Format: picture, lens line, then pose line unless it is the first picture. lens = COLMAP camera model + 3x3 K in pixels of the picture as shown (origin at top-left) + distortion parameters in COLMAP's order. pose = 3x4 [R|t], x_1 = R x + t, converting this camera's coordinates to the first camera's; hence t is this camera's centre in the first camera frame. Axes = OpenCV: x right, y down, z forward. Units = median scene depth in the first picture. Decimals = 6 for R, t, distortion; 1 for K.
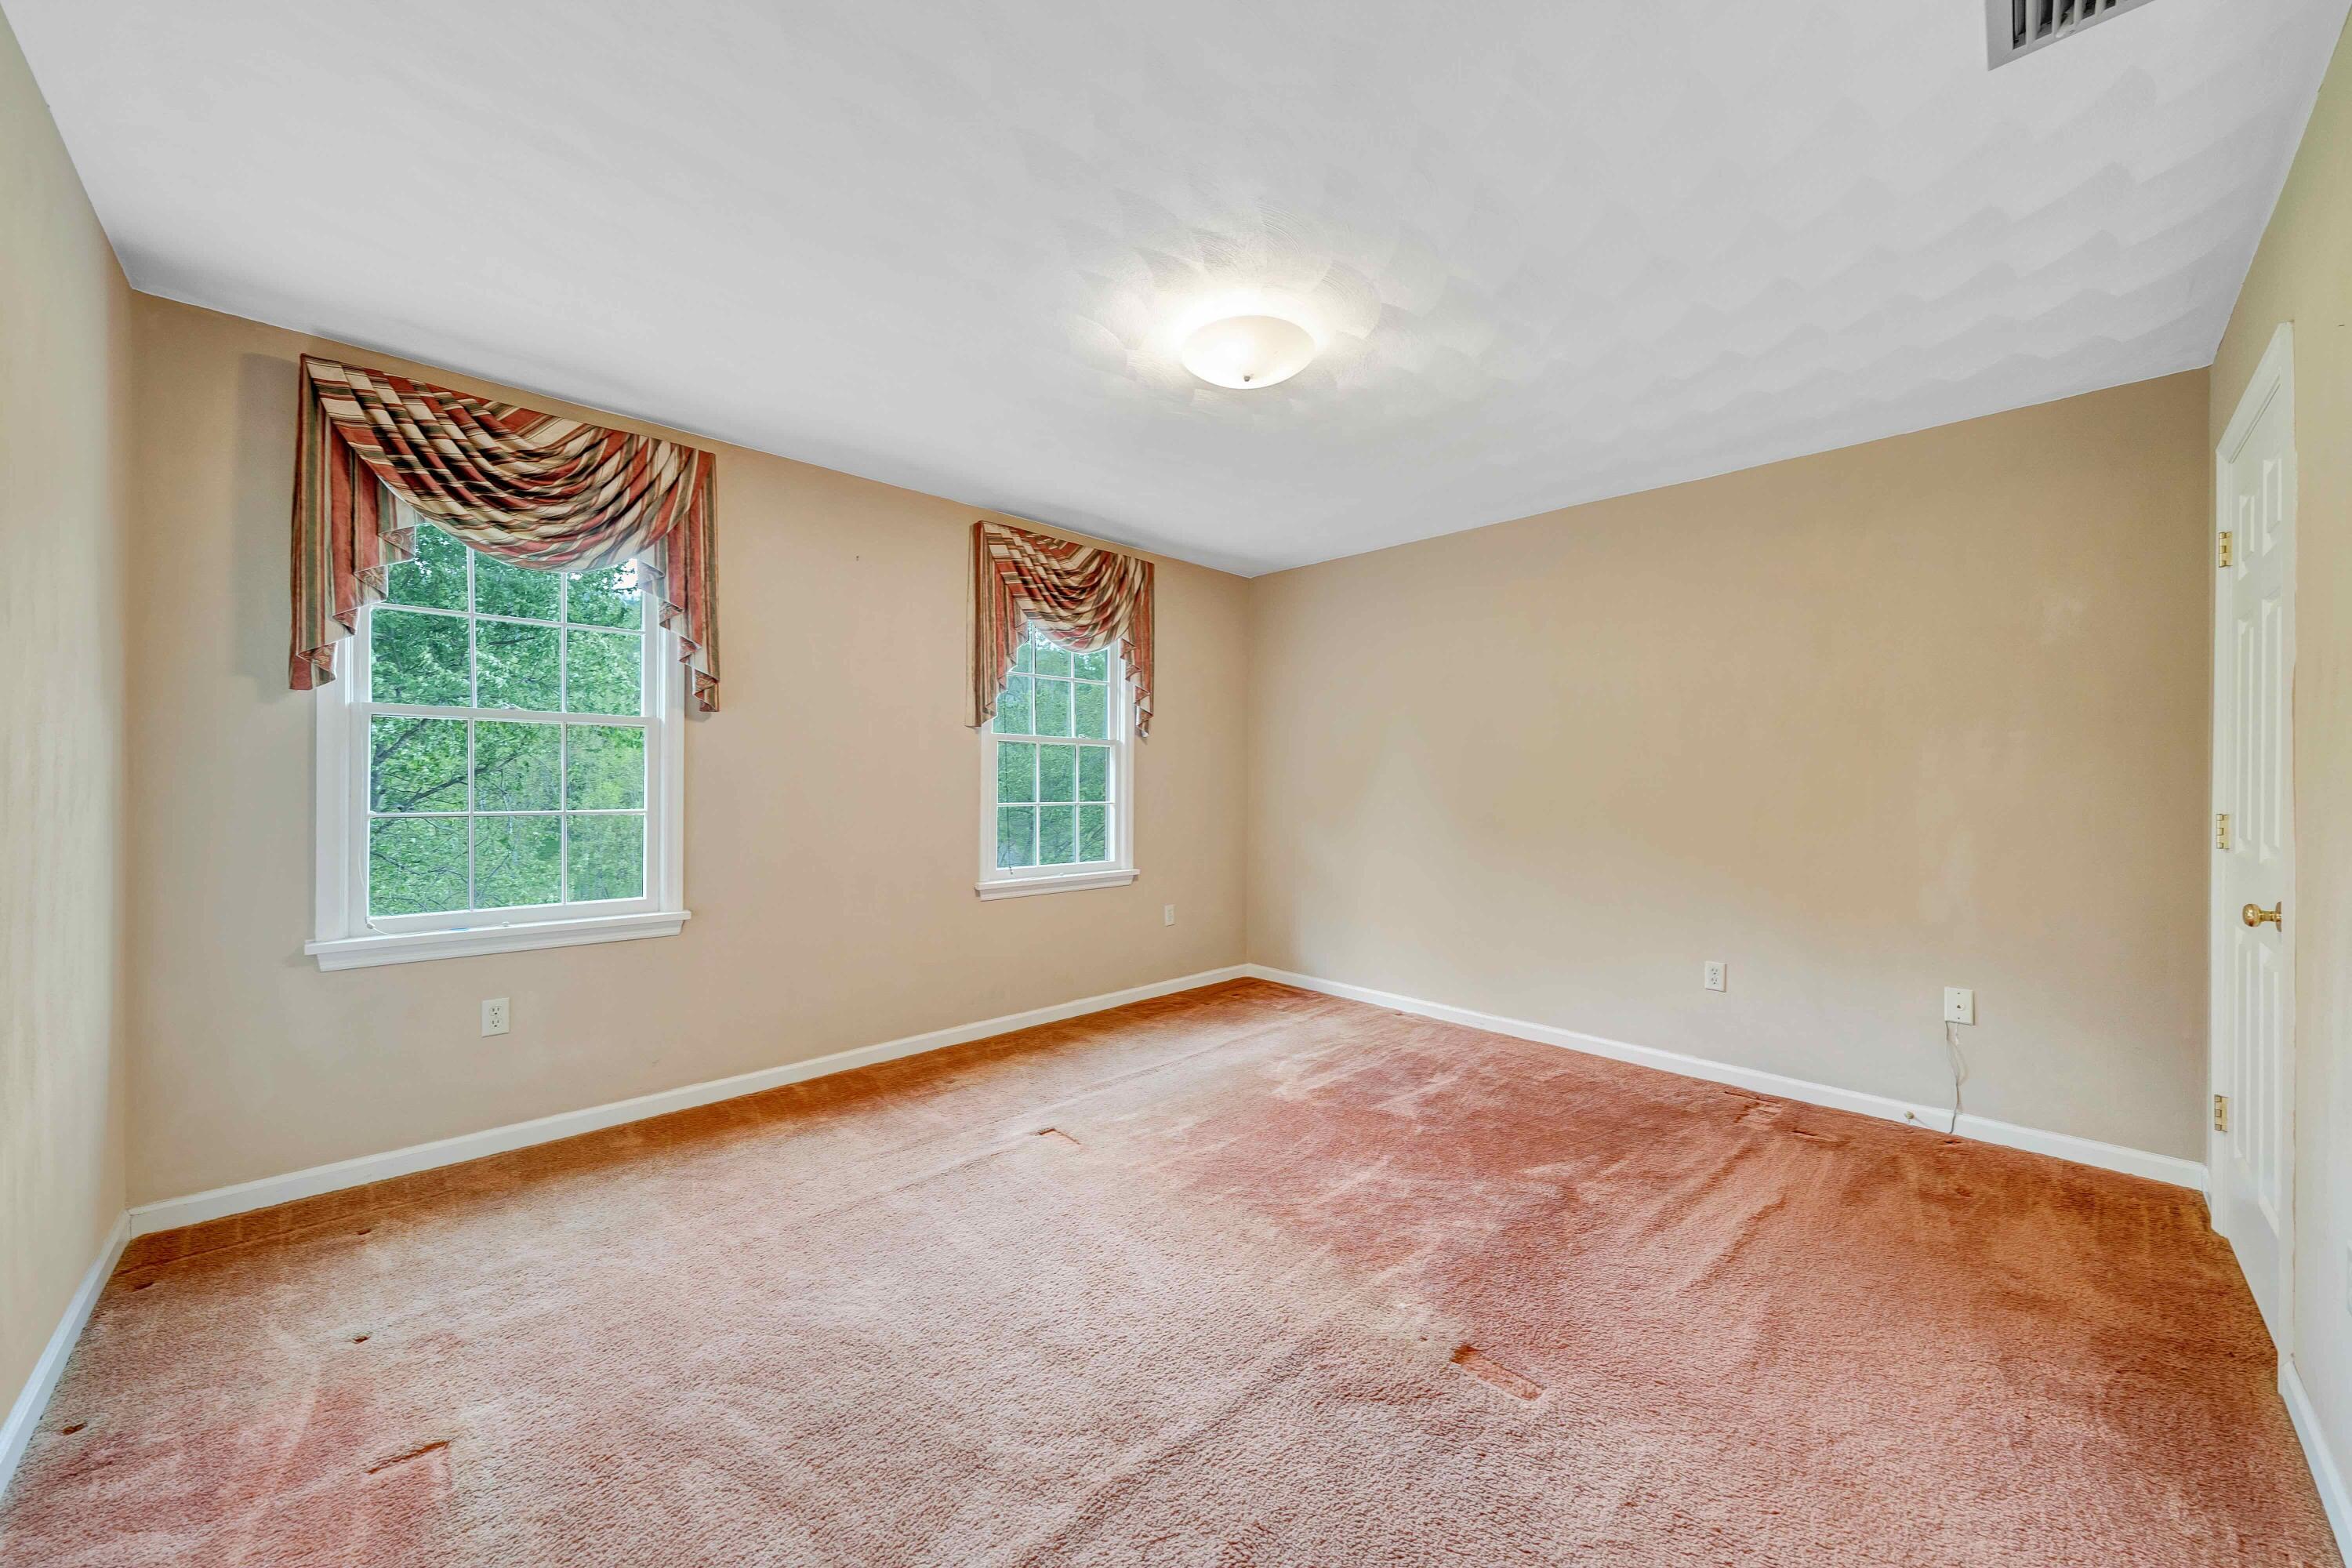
lens RADIAL K [[865.8, 0, 1180.7], [0, 865.8, 776.9], [0, 0, 1]] dist [0.001210, 0.000188]
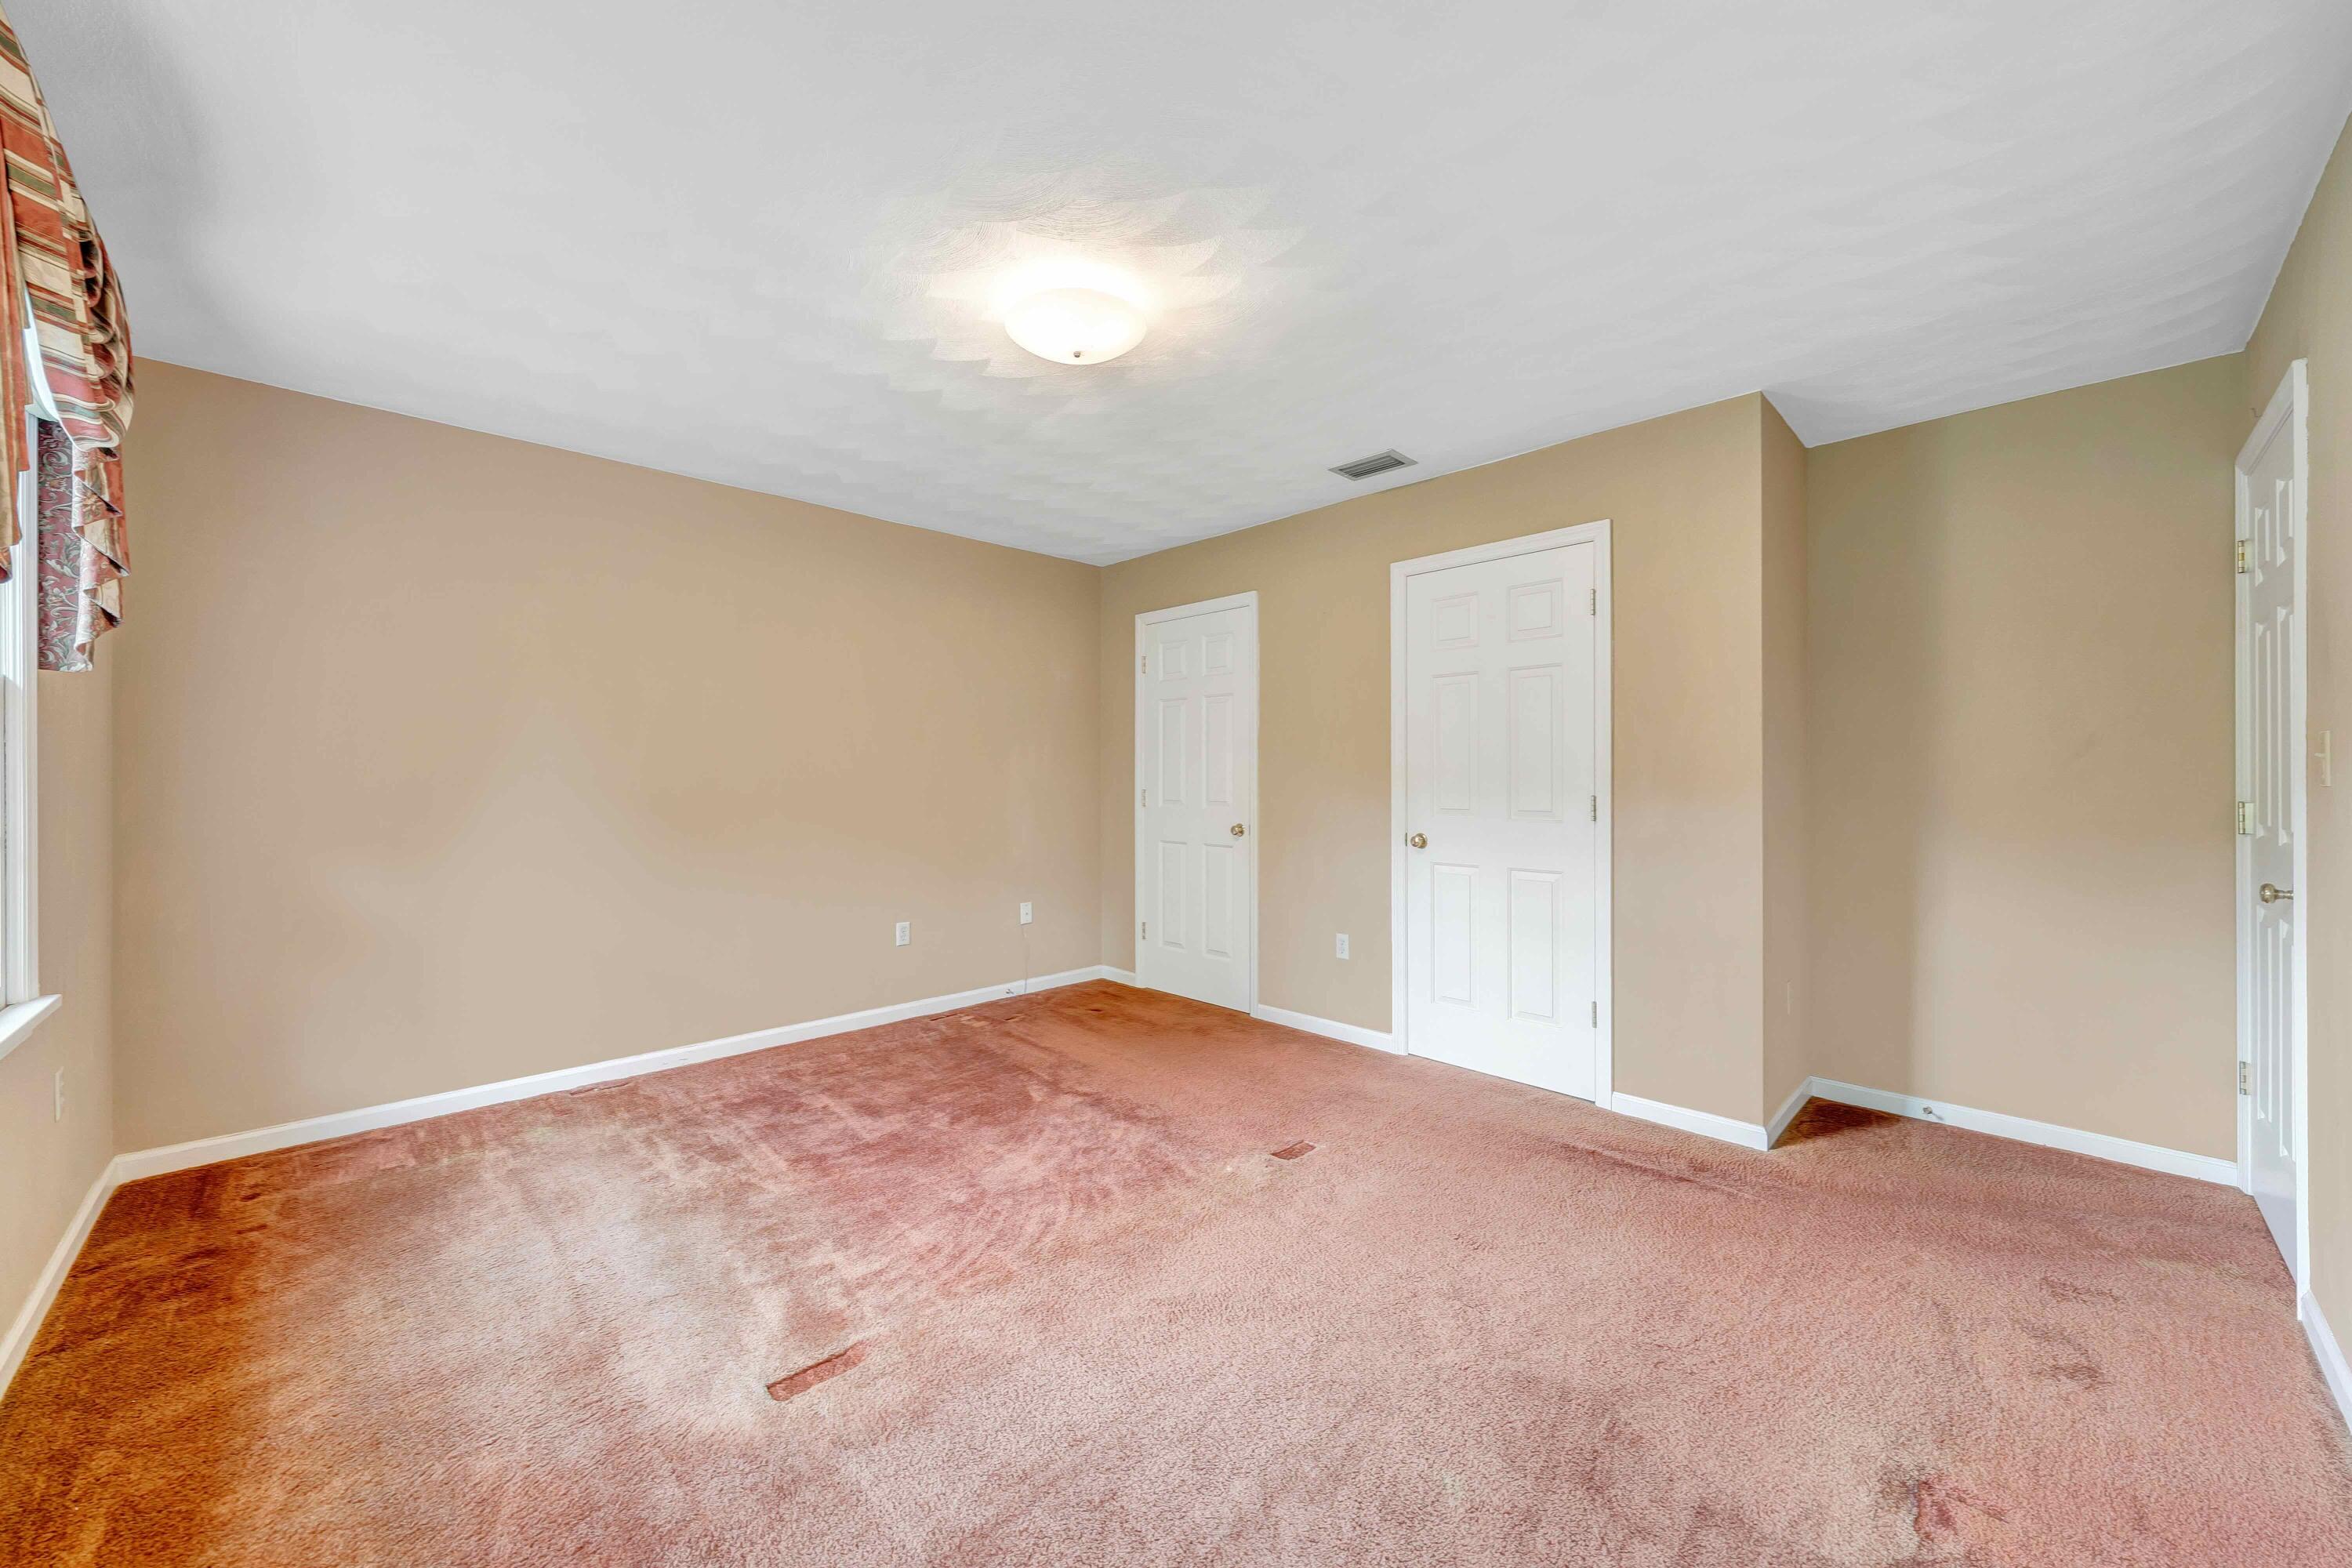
lens RADIAL K [[865.8, 0, 1180.7], [0, 865.8, 776.9], [0, 0, 1]] dist [0.001210, 0.000188]
pose [[-0.012467, -0.008695, 0.999884, -0.644014], [-0.005678, 0.999947, 0.008625, -0.007665], [-0.999906, -0.005570, -0.012516, 0.646714]]
